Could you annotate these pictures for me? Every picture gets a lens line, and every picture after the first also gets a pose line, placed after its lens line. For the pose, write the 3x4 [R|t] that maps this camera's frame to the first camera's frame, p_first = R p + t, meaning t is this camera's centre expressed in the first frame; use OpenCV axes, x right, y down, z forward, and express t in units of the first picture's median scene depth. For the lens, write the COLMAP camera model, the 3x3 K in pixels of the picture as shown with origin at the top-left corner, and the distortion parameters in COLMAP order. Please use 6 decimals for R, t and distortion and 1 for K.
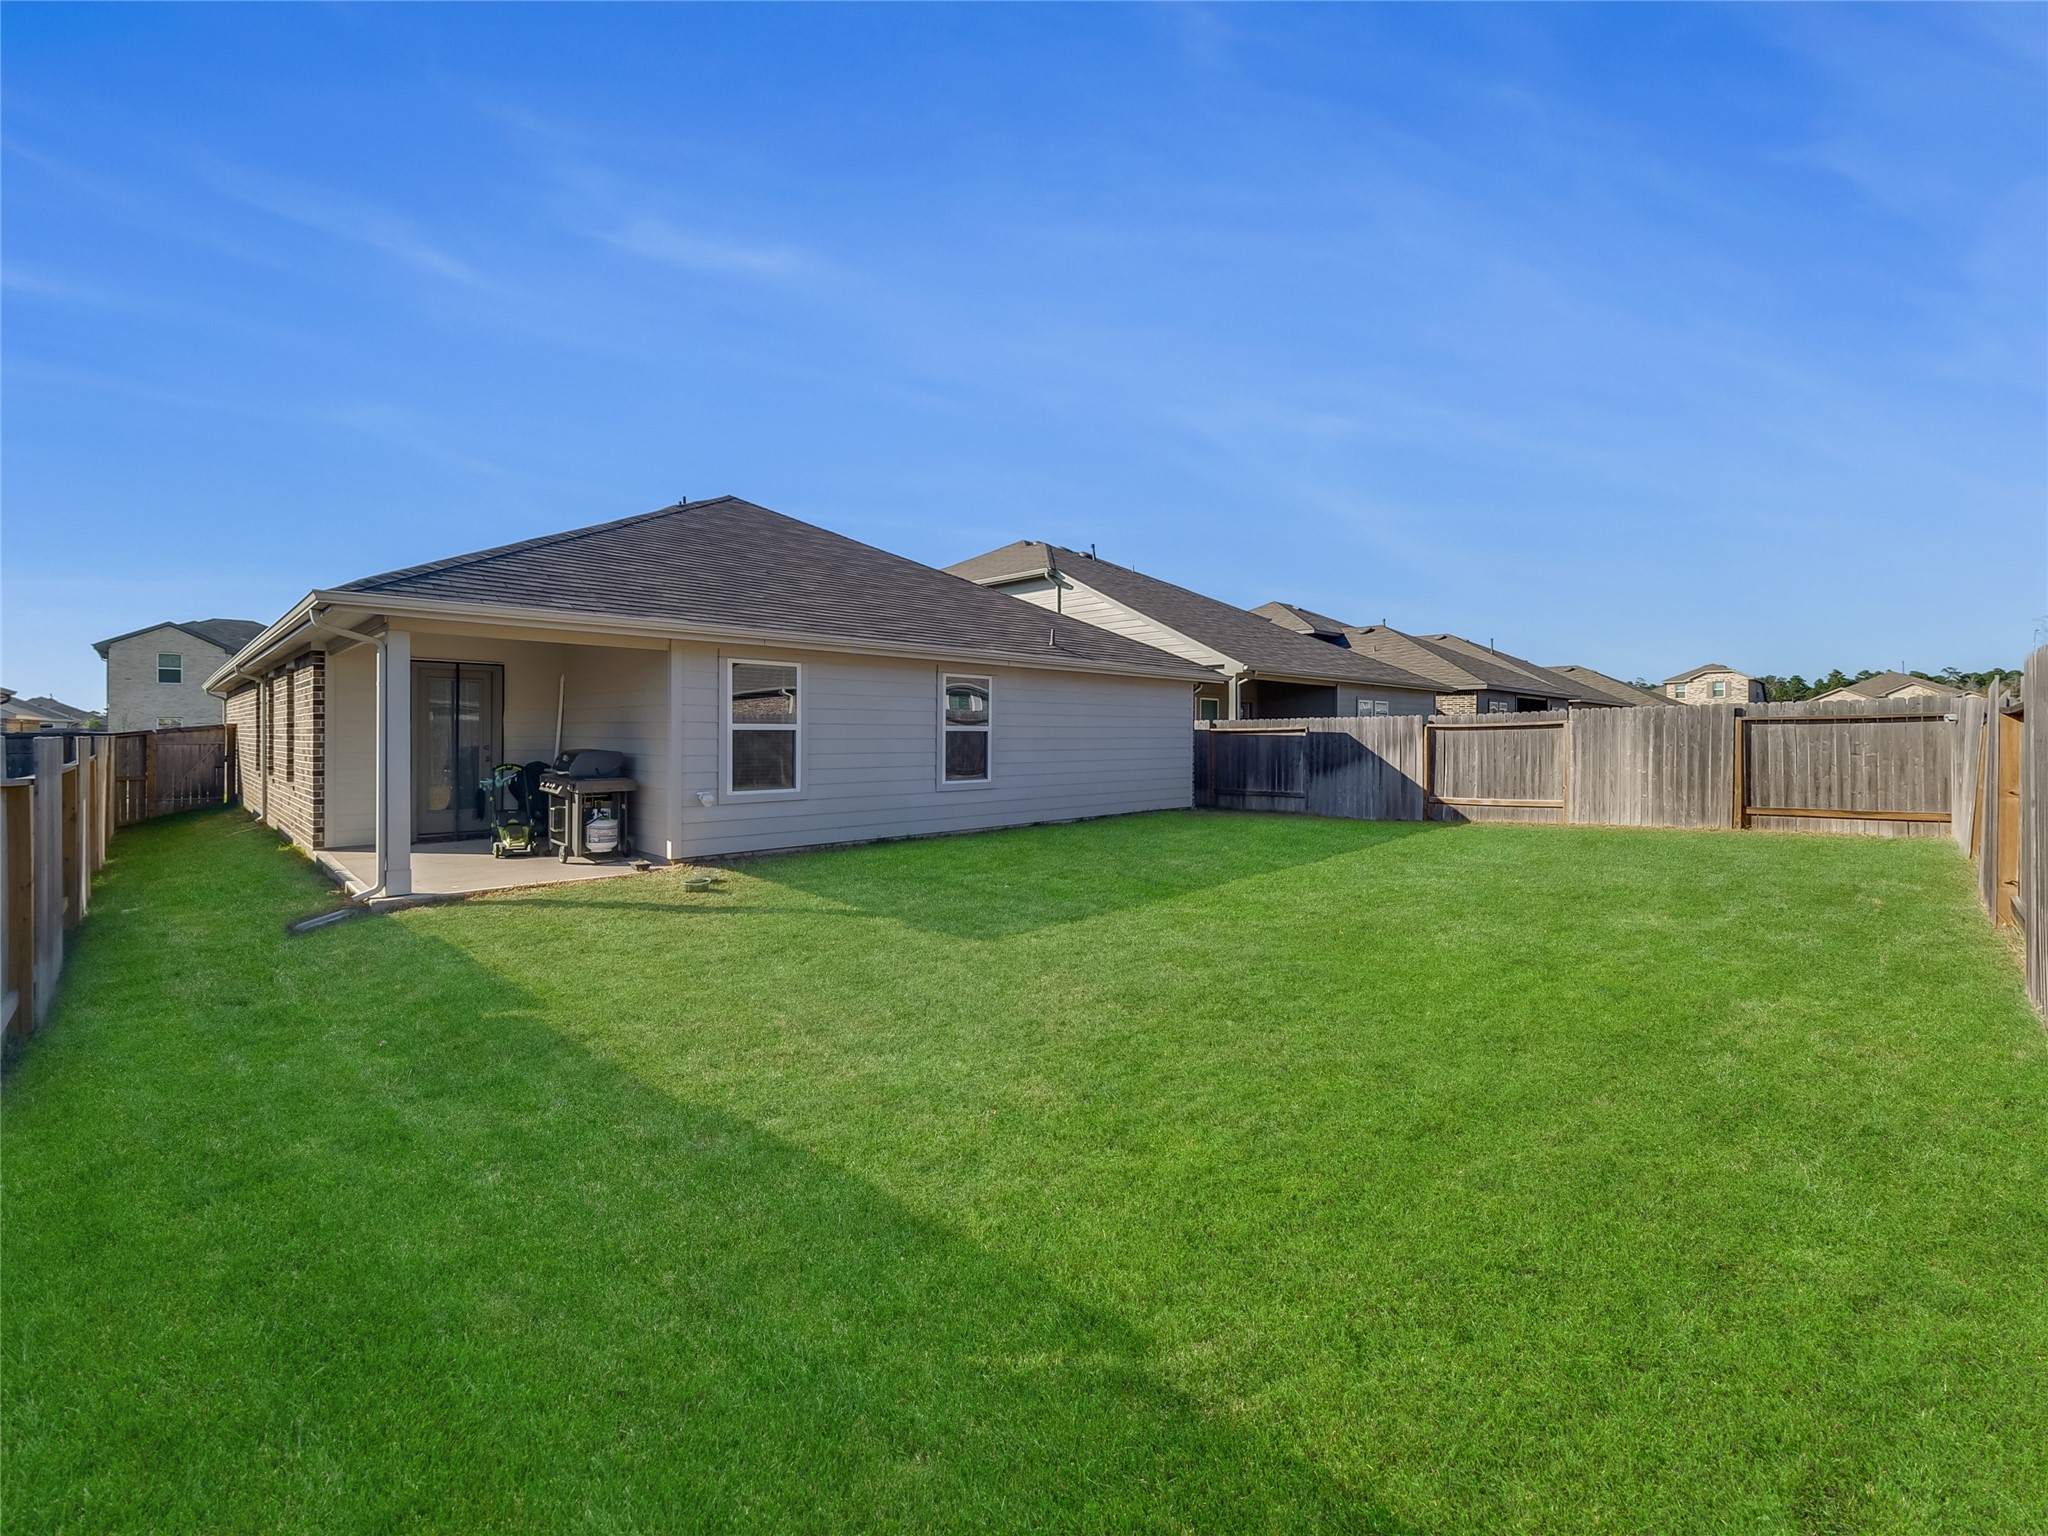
lens RADIAL K [[870.2, 0, 1028.1], [0, 870.2, 752.7], [0, 0, 1]] dist [0.000956, -0.000608]
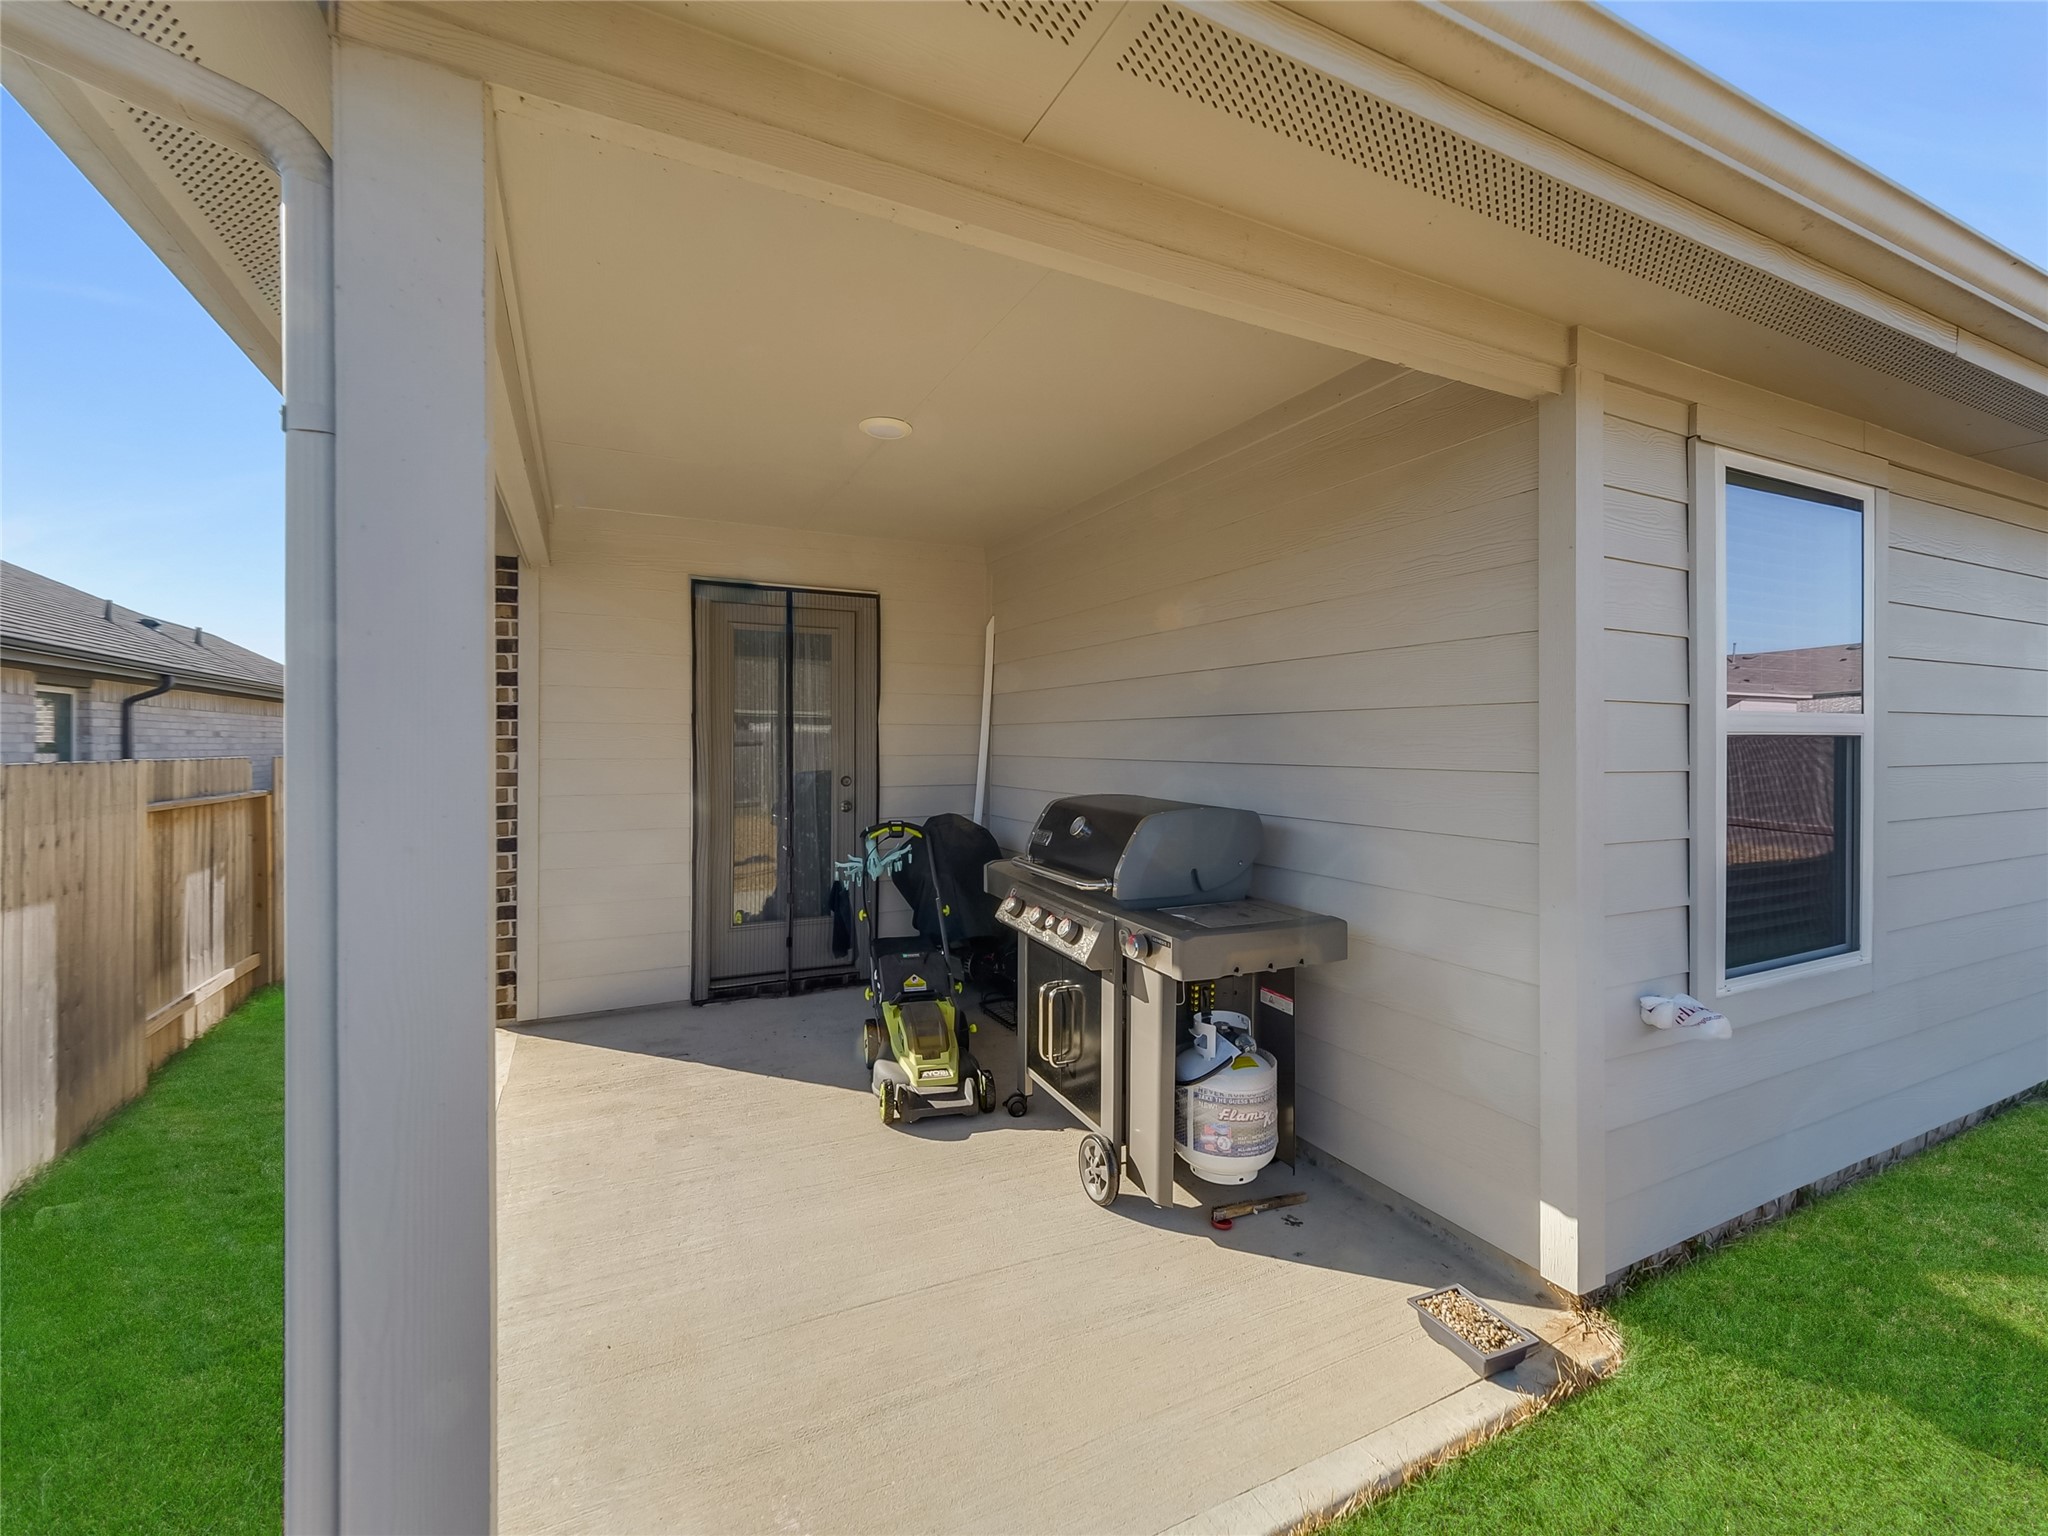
lens RADIAL K [[870.2, 0, 1028.1], [0, 870.2, 752.7], [0, 0, 1]] dist [0.000956, -0.000608]
pose [[0.948358, -0.003257, -0.317185, -0.370647], [0.000141, 0.999952, -0.009847, -0.015307], [0.317202, 0.009293, 0.948313, 0.572789]]
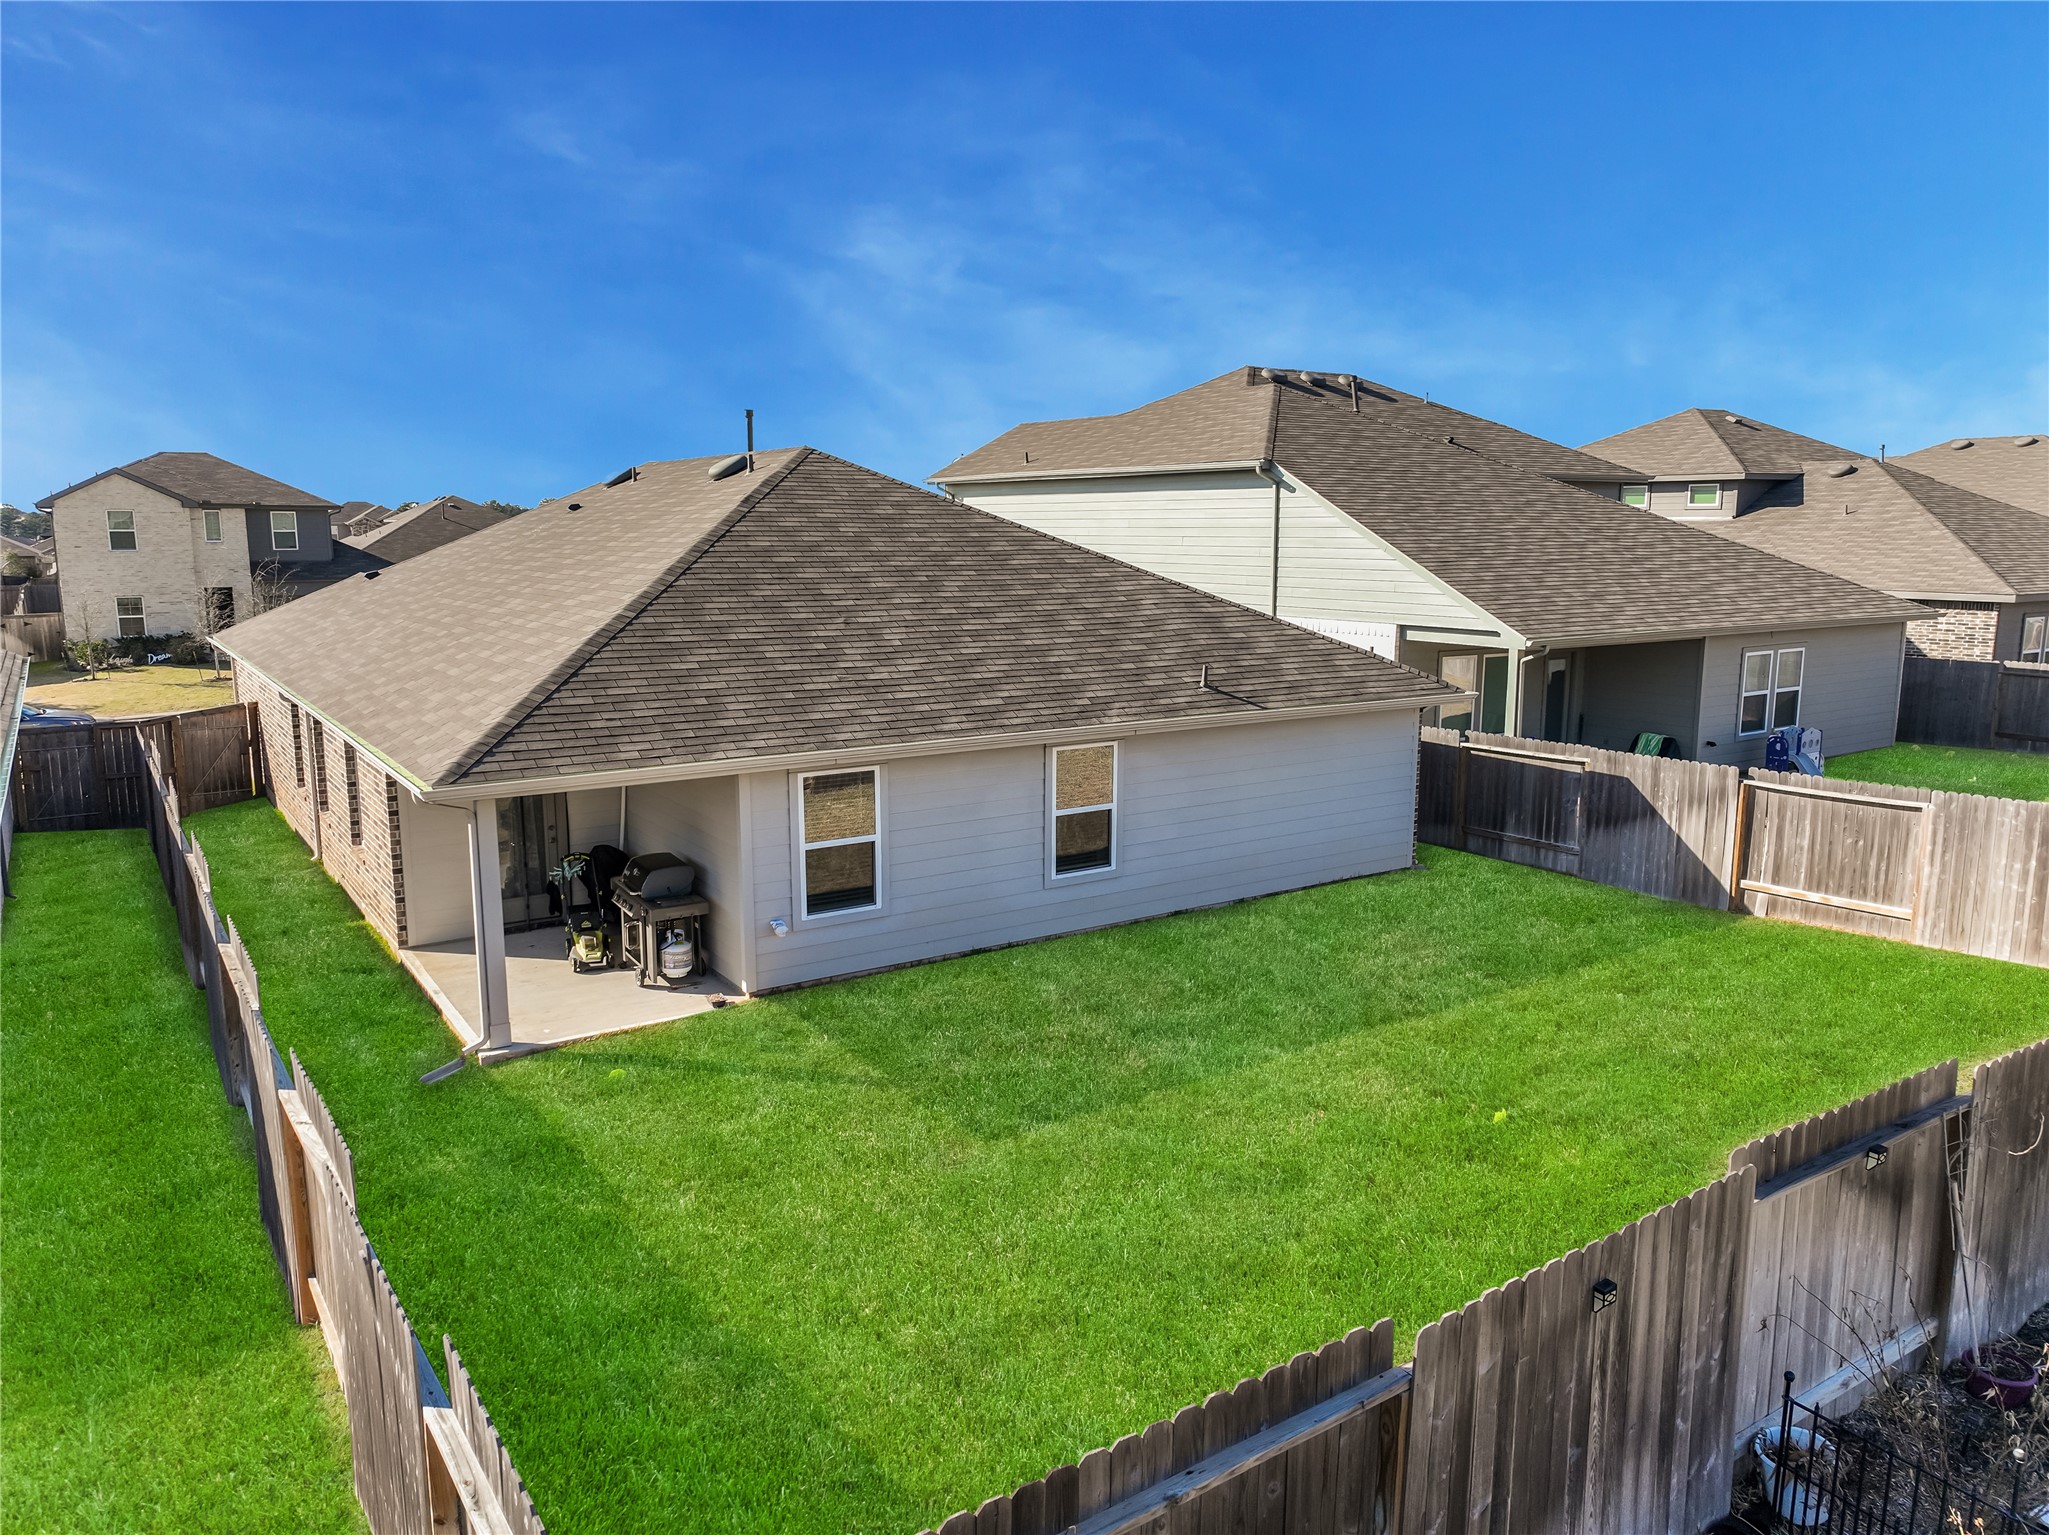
lens RADIAL K [[1429.3, 0, 1028.9], [0, 1429.3, 816.9], [0, 0, 1]] dist [0.004685, 0.002058]
pose [[0.979573, 0.033905, -0.198210, 0.149615], [0.001340, 0.984561, 0.175036, -0.262975], [0.201085, -0.171727, 0.964404, -0.314270]]
